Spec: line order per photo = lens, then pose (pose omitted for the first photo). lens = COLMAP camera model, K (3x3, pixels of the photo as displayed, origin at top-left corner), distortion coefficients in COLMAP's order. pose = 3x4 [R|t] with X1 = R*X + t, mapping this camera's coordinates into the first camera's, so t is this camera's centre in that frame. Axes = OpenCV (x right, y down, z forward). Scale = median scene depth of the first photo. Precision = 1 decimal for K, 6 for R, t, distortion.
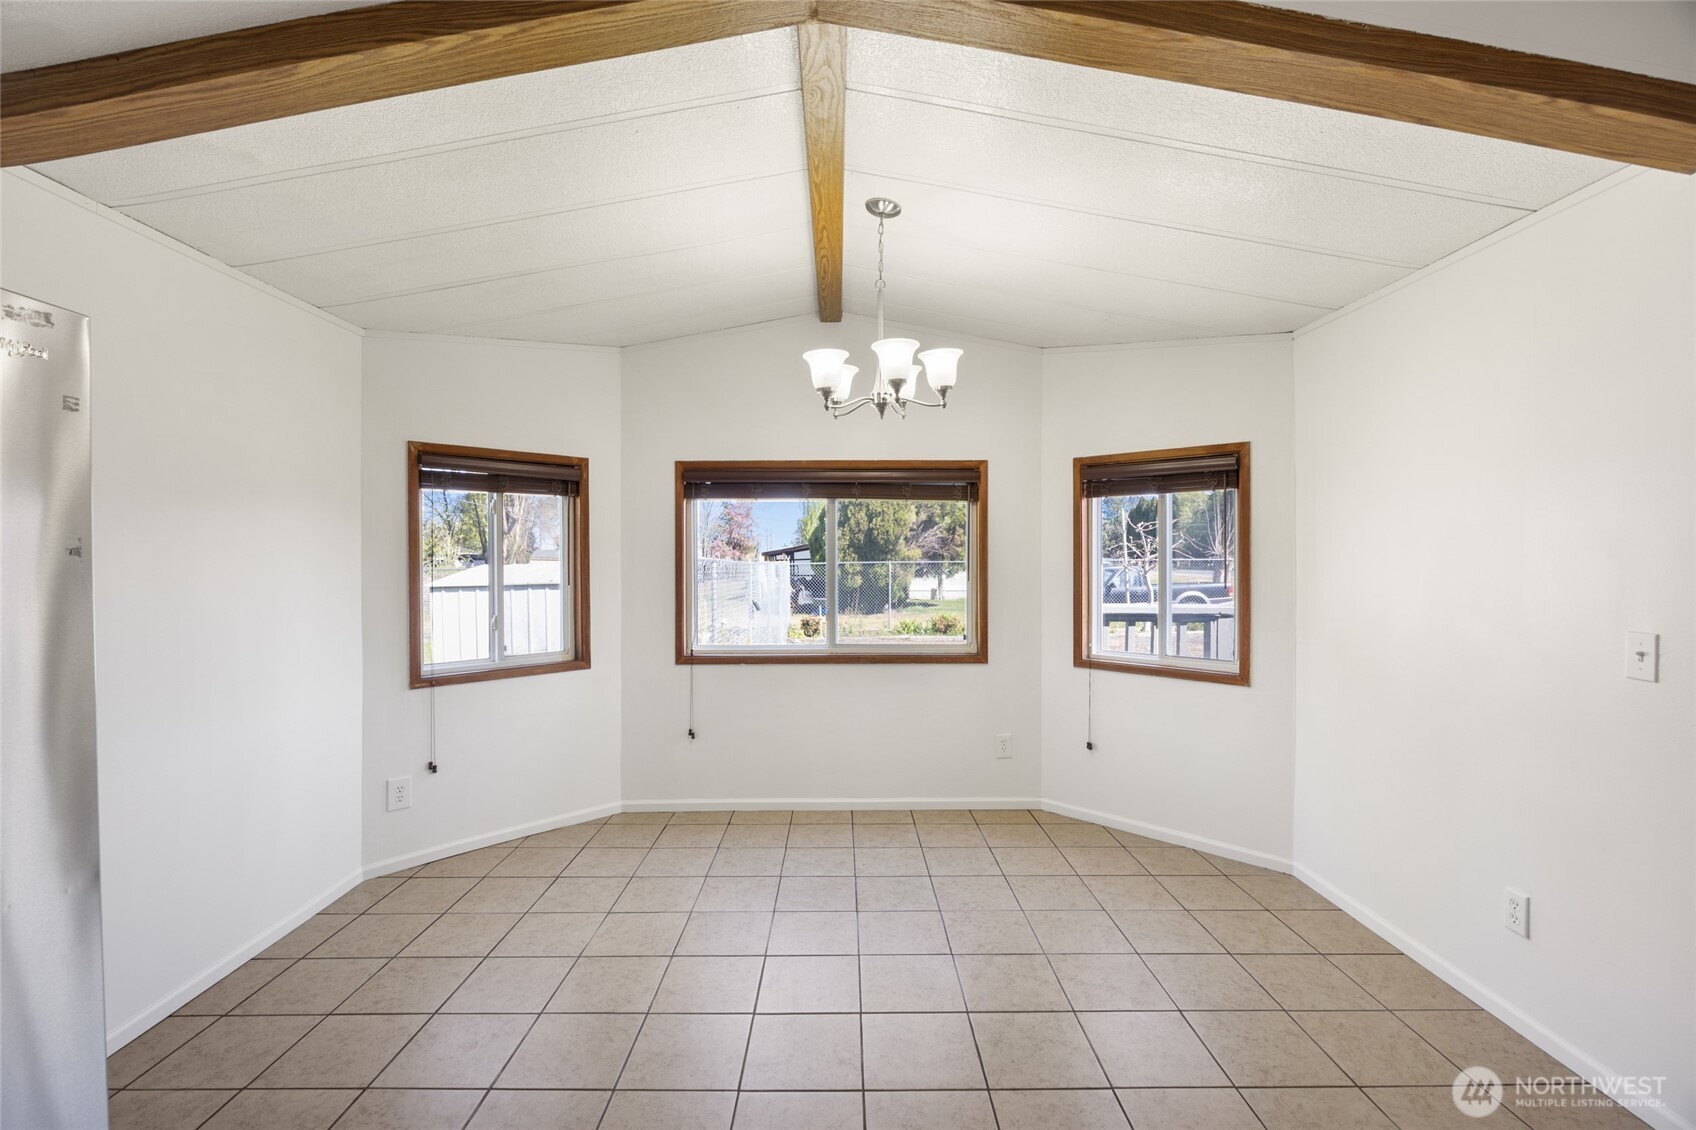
lens RADIAL K [[741.4, 0, 843.8], [0, 741.4, 567.5], [0, 0, 1]] dist [-0.011048, 0.000325]
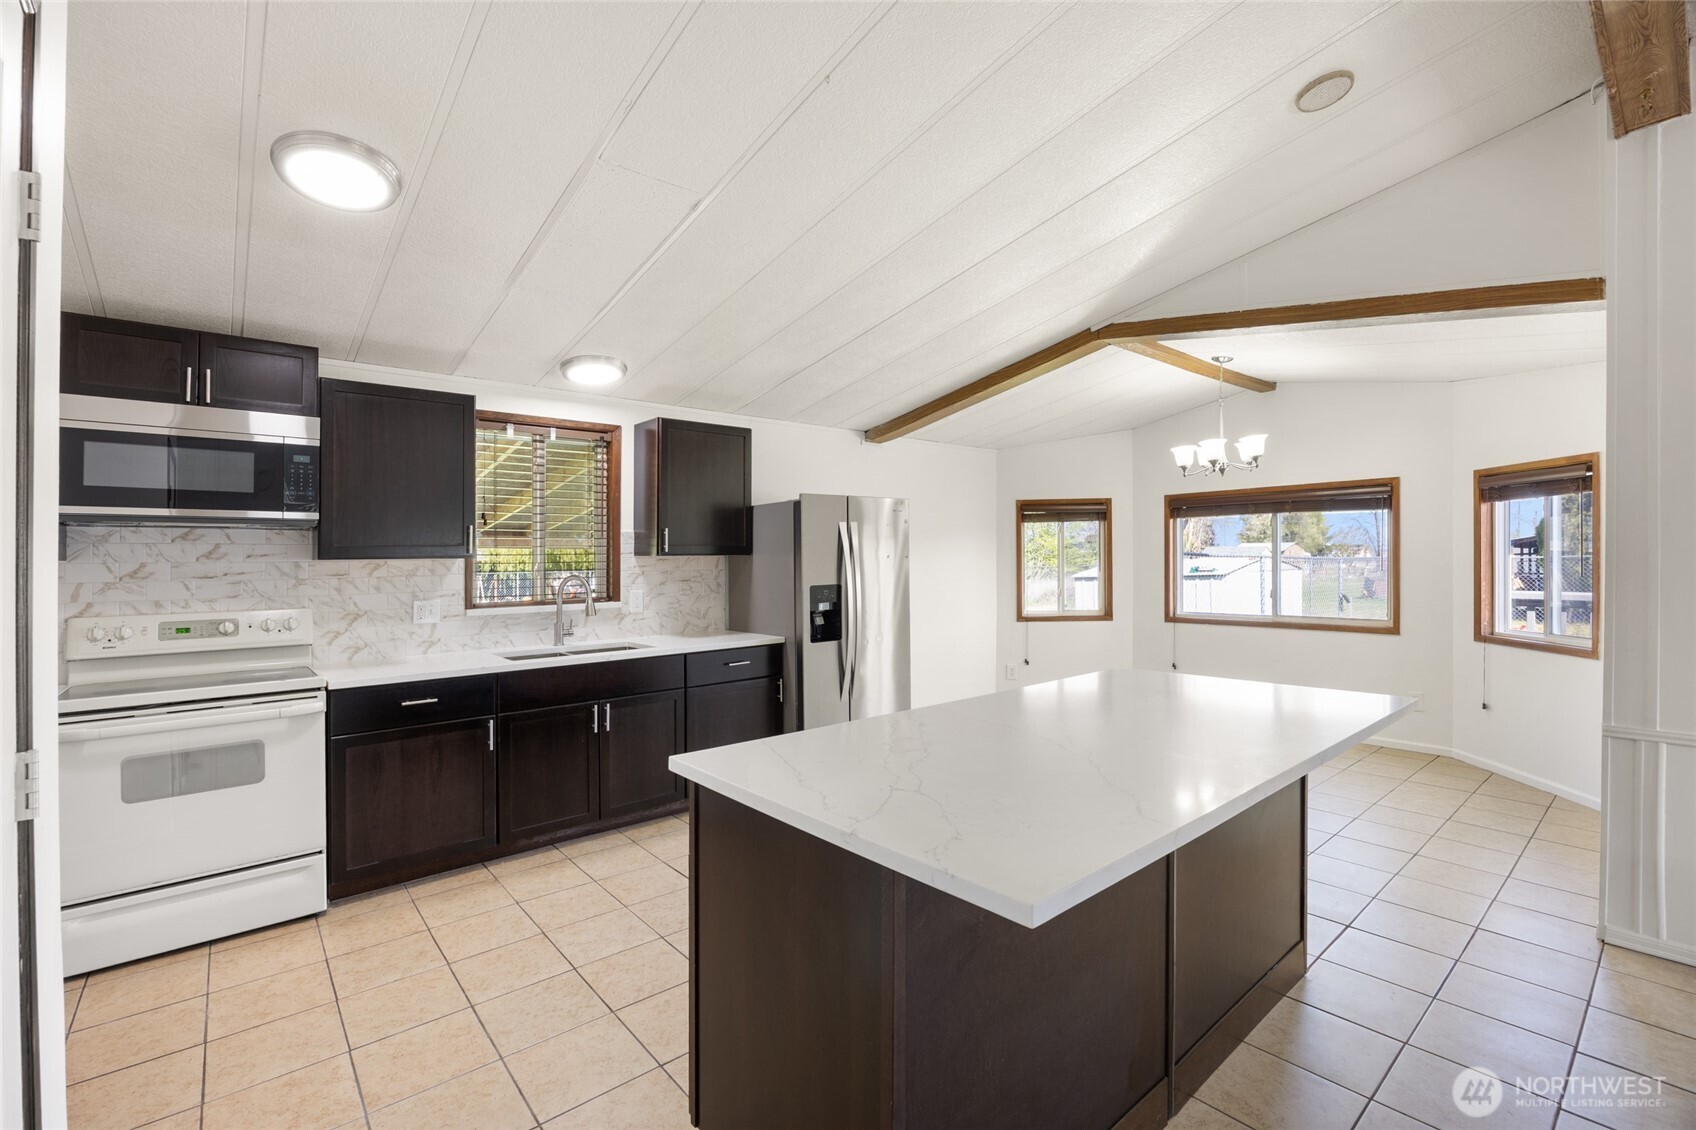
lens RADIAL K [[741.4, 0, 851.3], [0, 741.4, 553.5], [0, 0, 1]] dist [-0.011048, 0.000325]
pose [[0.650162, -0.013287, -0.759679, 0.535243], [0.001694, 0.999870, -0.016038, 0.006597], [0.759793, 0.009140, 0.650100, -0.542749]]
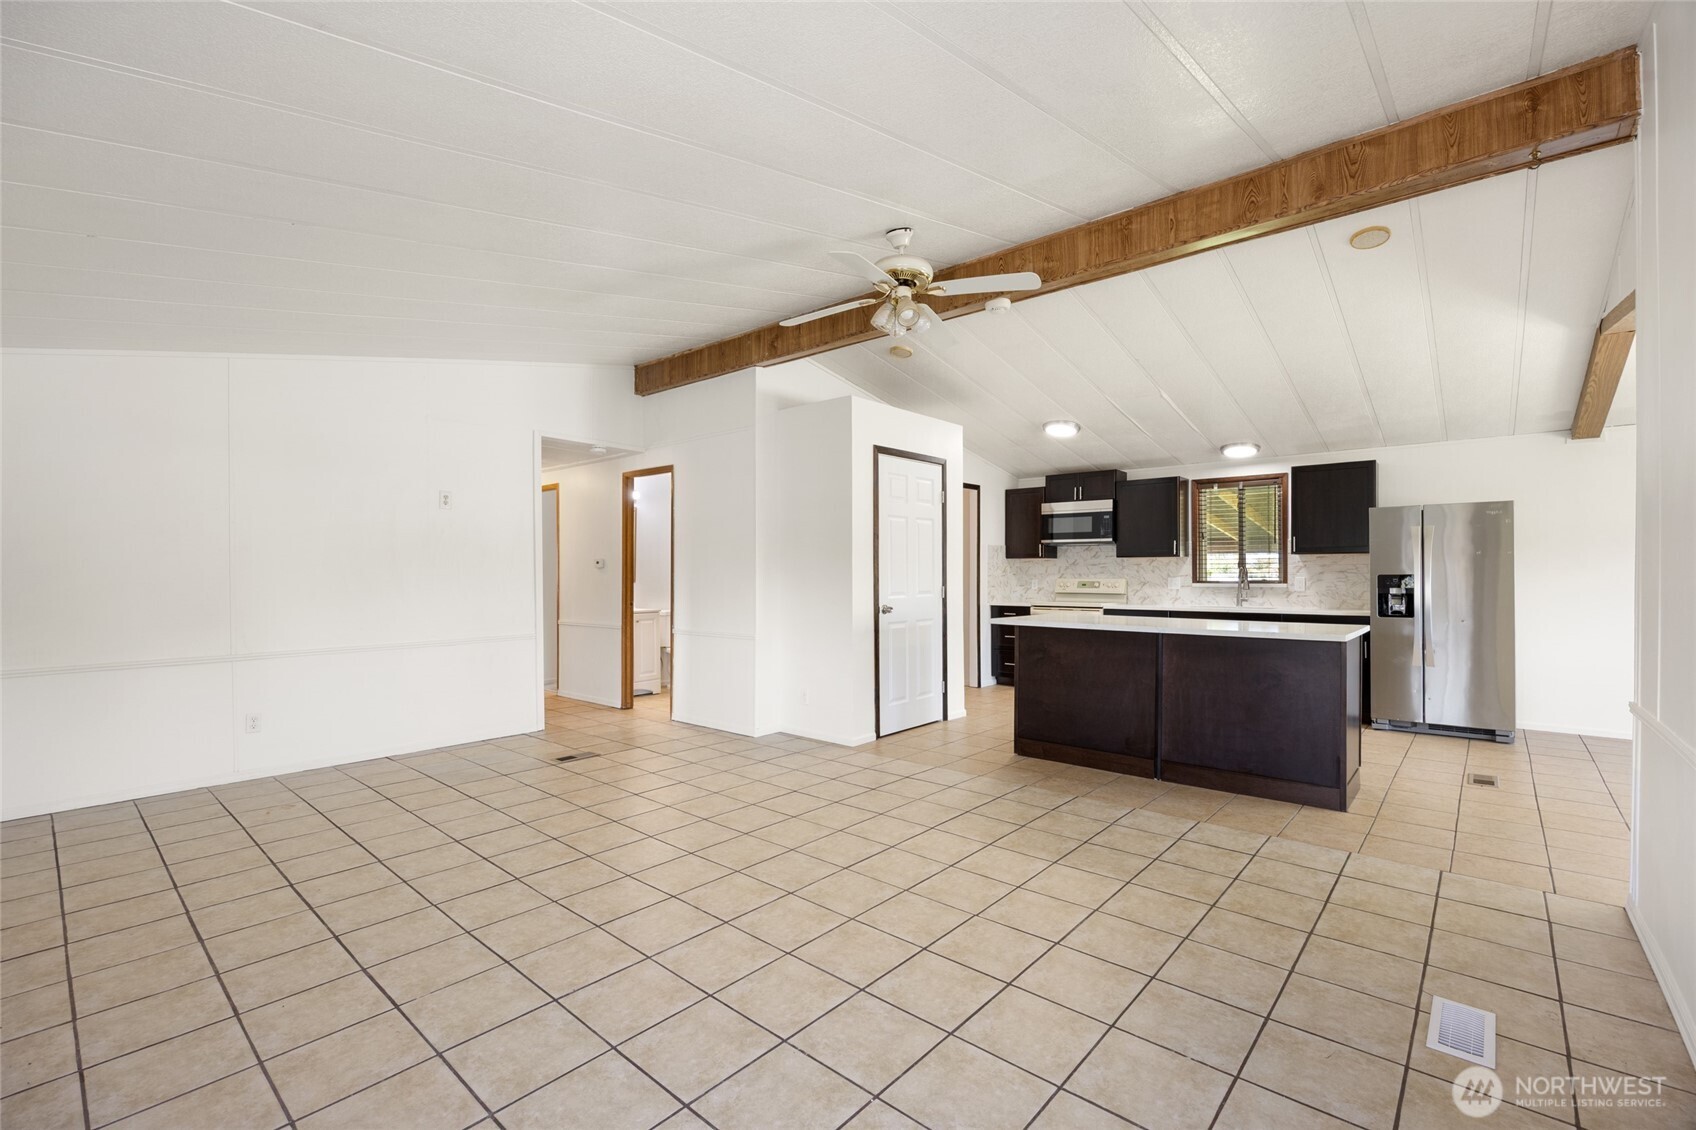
lens RADIAL K [[741.4, 0, 843.7], [0, 741.4, 581.7], [0, 0, 1]] dist [-0.011048, 0.000325]
pose [[-0.666266, 0.008651, -0.745664, 1.433733], [-0.008178, 0.999788, 0.018907, 0.030329], [0.745669, 0.018695, -0.666054, 0.262827]]
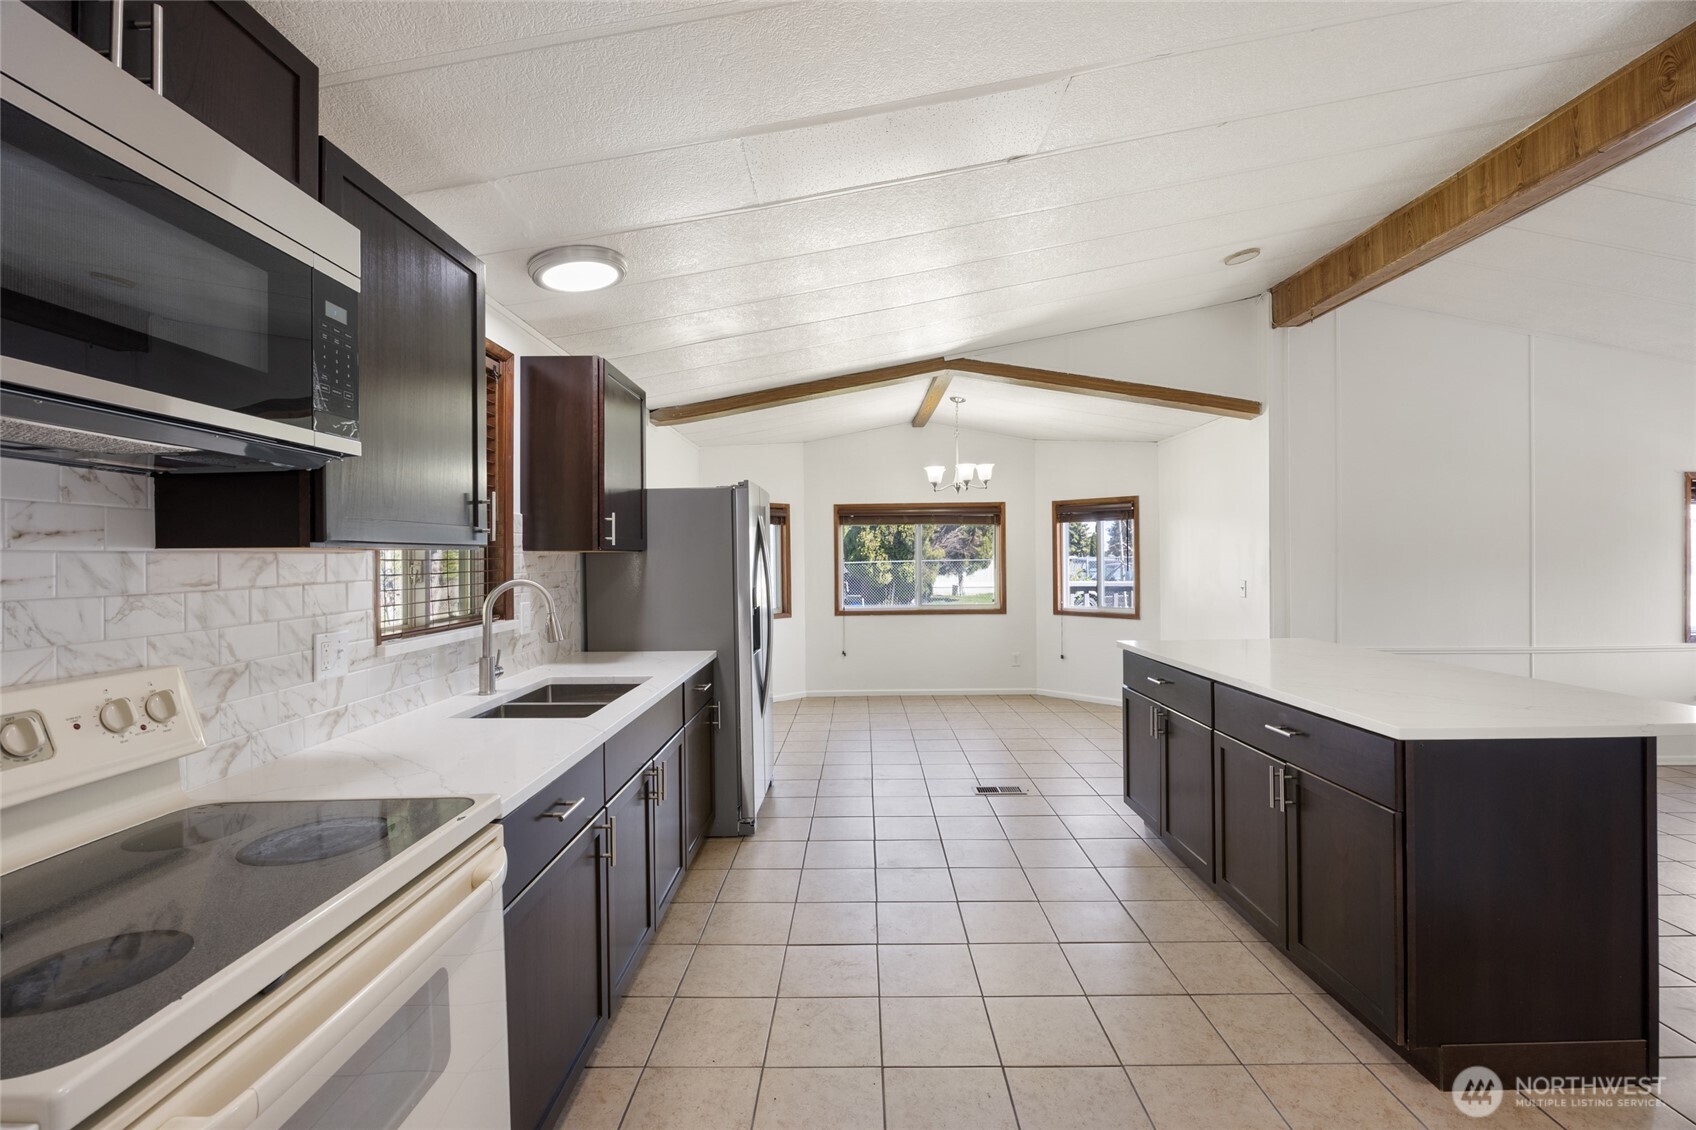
lens RADIAL K [[741.4, 0, 852.9], [0, 741.4, 559.8], [0, 0, 1]] dist [-0.011048, 0.000325]
pose [[0.999919, -0.009303, -0.008702, -0.160723], [0.009211, 0.999903, -0.010475, 0.011524], [0.008798, 0.010394, 0.999907, -0.800121]]
